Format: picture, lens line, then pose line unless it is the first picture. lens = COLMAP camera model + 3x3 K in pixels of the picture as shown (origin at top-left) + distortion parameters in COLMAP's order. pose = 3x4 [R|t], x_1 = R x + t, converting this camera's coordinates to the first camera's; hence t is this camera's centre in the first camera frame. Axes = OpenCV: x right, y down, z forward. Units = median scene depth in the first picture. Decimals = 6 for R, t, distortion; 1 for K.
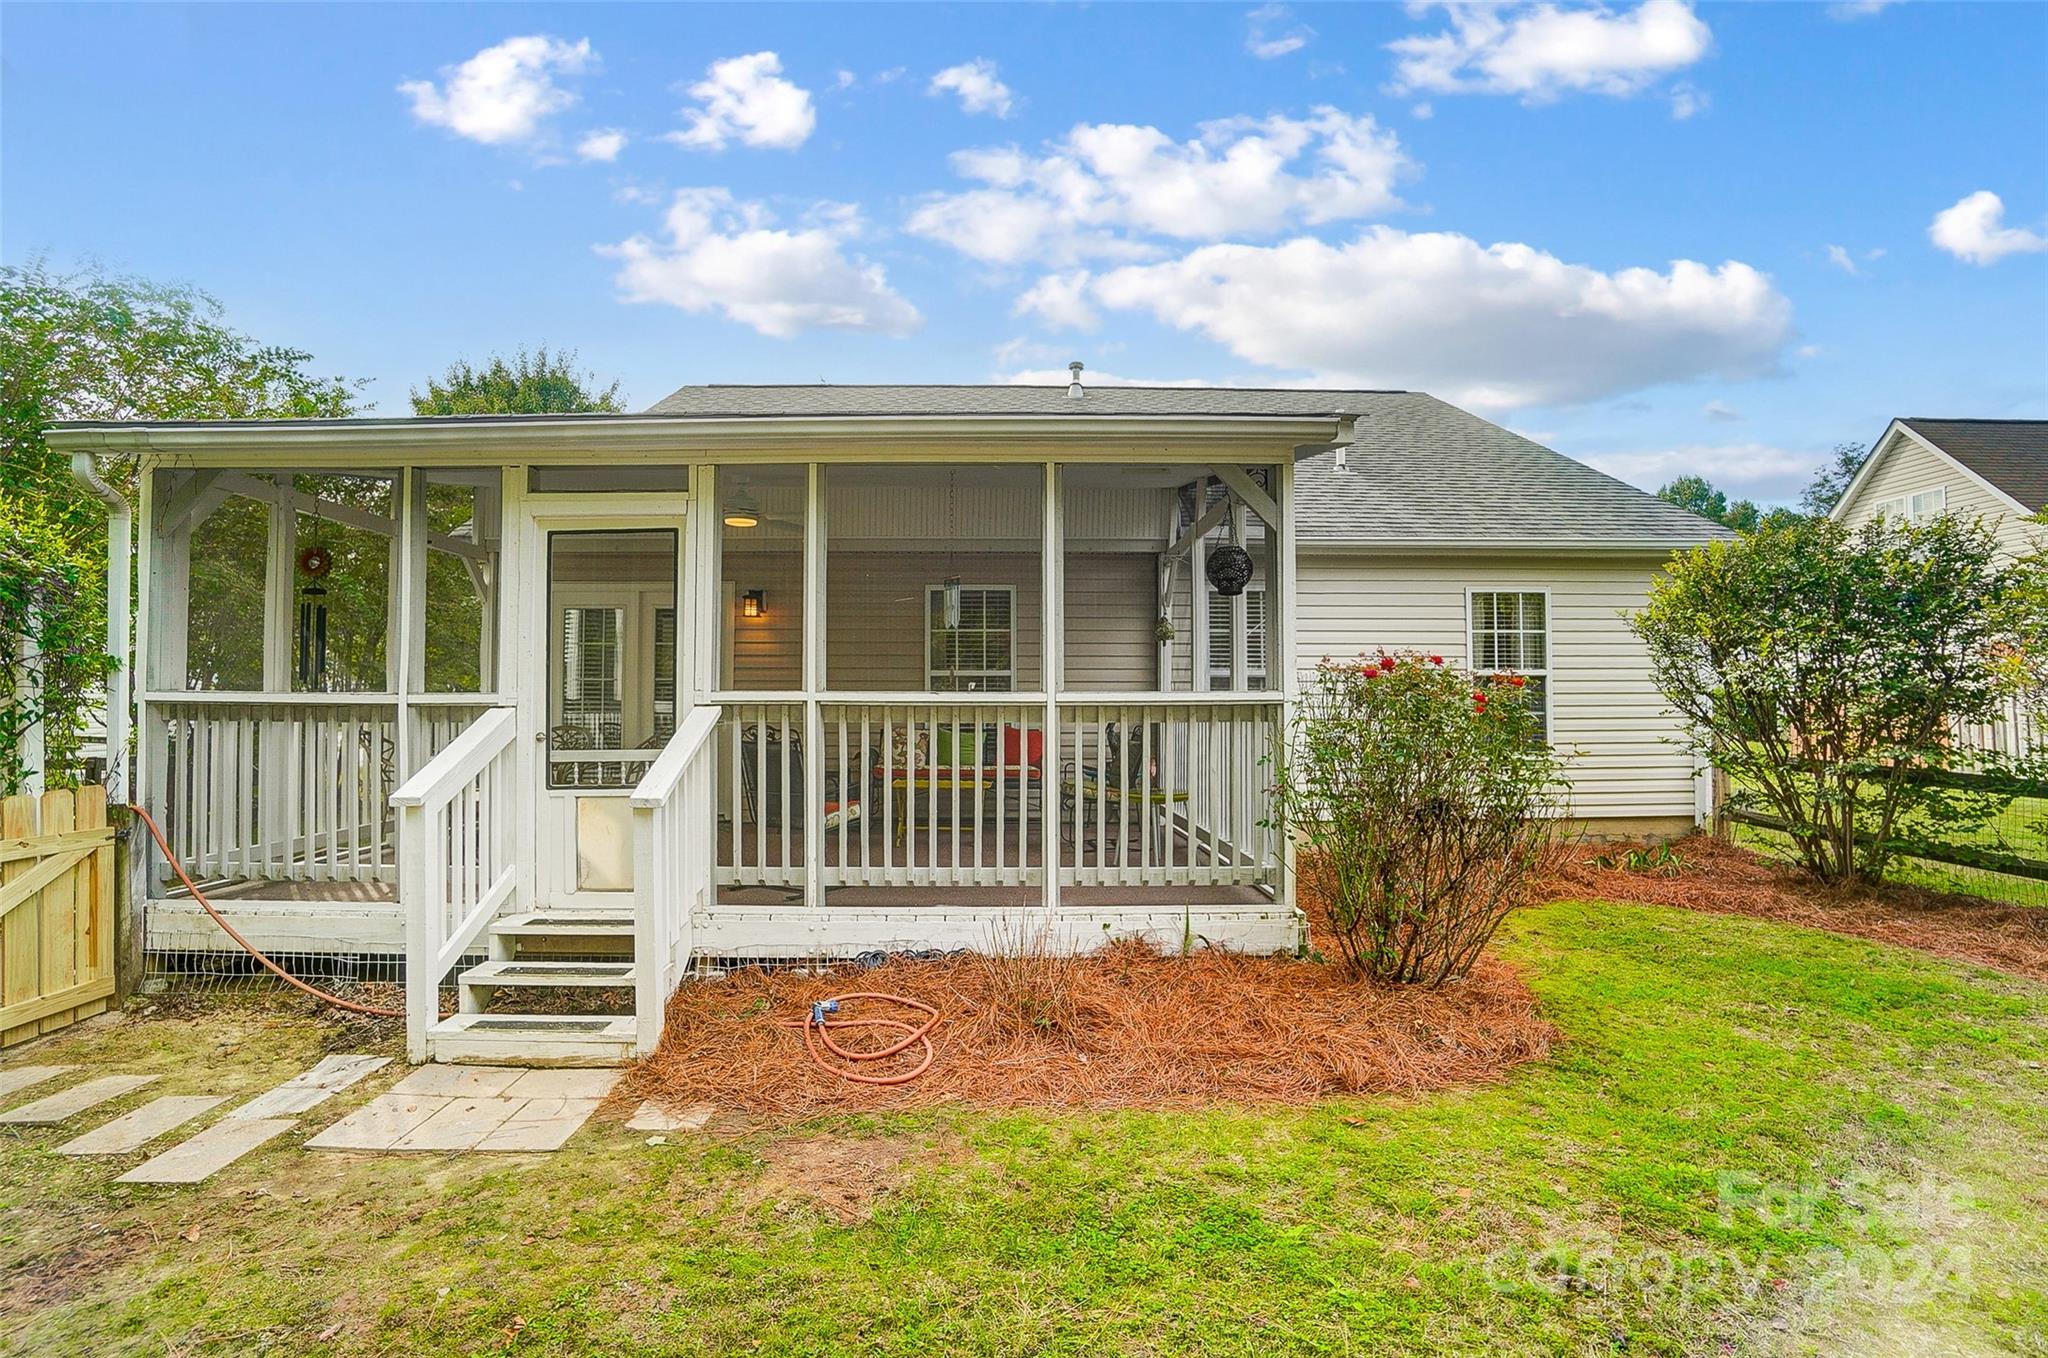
lens RADIAL K [[959.1, 0, 1020.7], [0, 959.1, 687.8], [0, 0, 1]] dist [-0.057479, 0.020441]
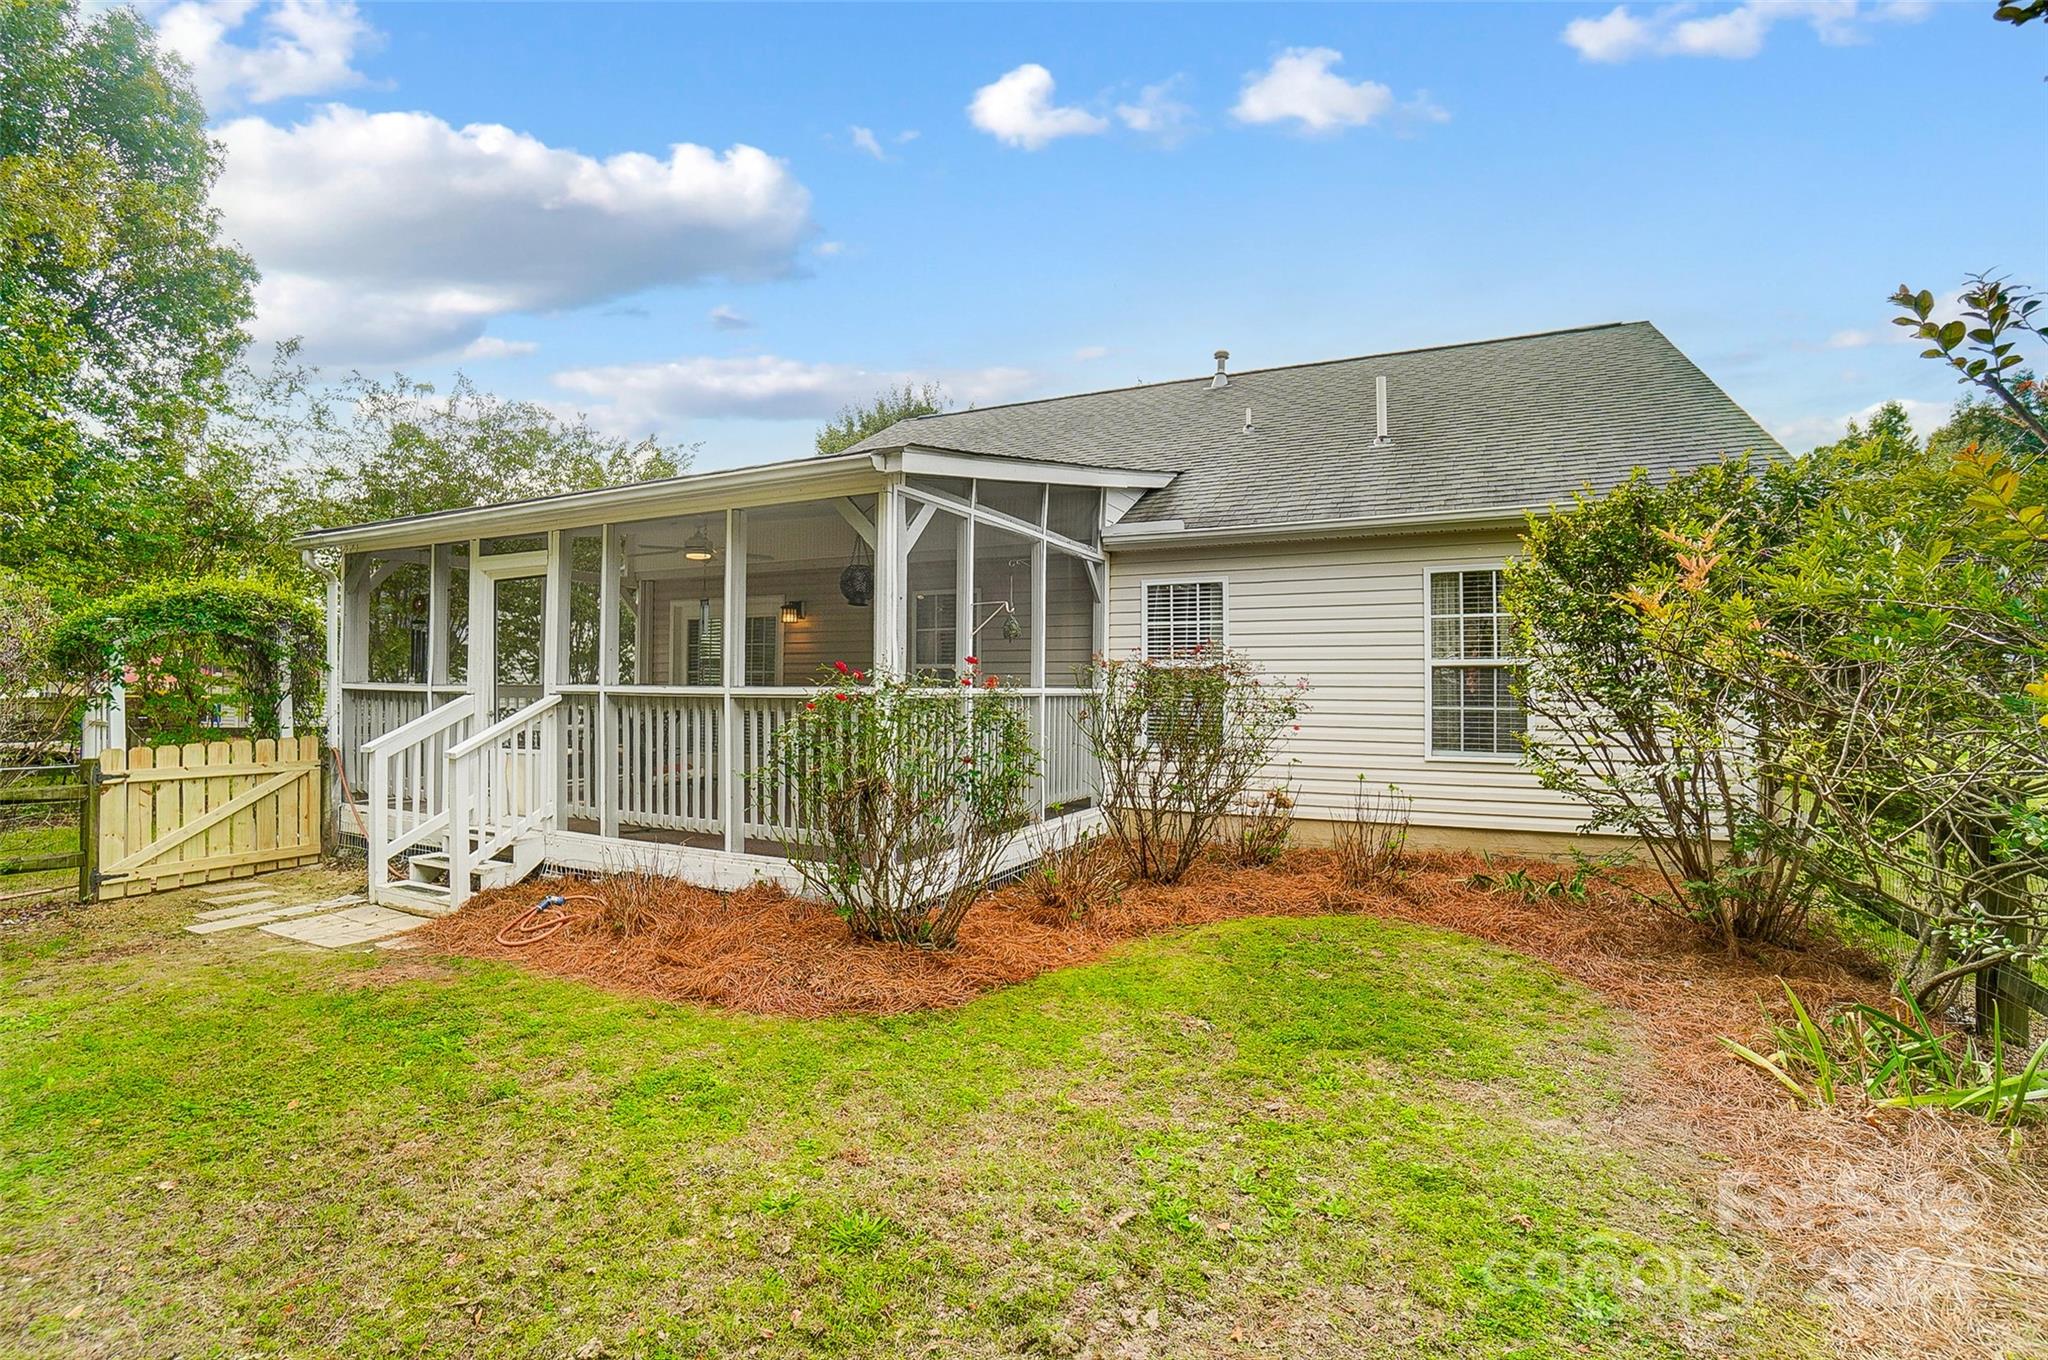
lens RADIAL K [[942.1, 0, 1024.0], [0, 942.1, 680.0], [0, 0, 1]] dist [-0.068872, 0.024413]
pose [[0.889931, 0.002817, -0.456086, 0.966108], [0.003487, 0.999910, 0.012980, -0.019704], [0.456081, -0.013142, 0.889841, 0.056021]]
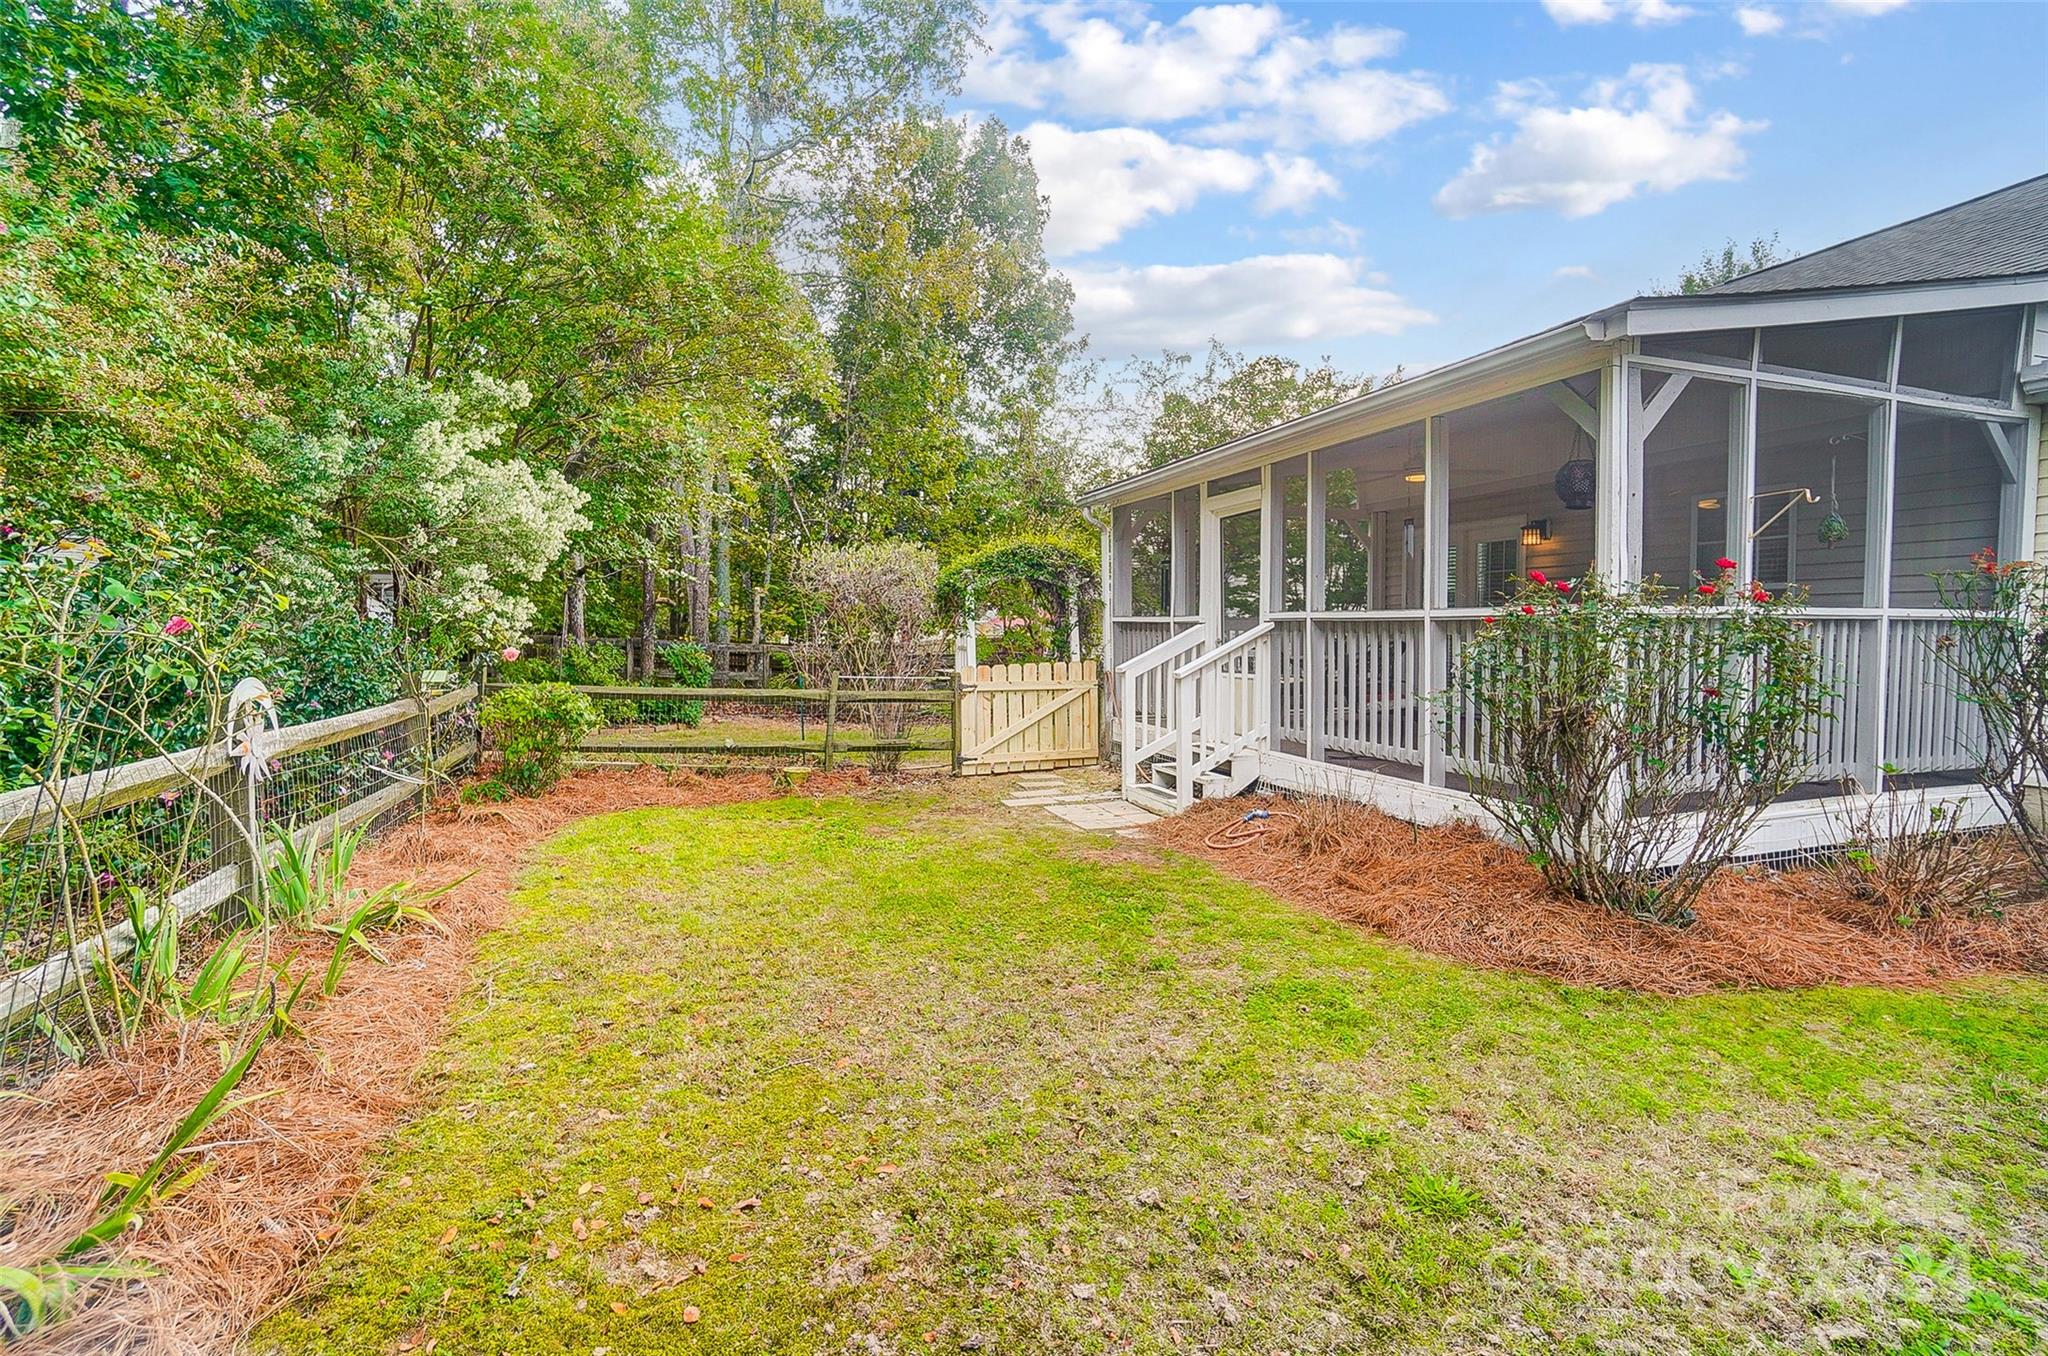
lens RADIAL K [[945.9, 0, 1018.3], [0, 945.9, 675.5], [0, 0, 1]] dist [-0.064452, 0.023972]
pose [[0.308419, 0.047475, -0.950065, 1.003470], [0.025414, 0.997986, 0.058120, 0.006335], [0.950911, -0.042070, 0.306591, 0.137707]]
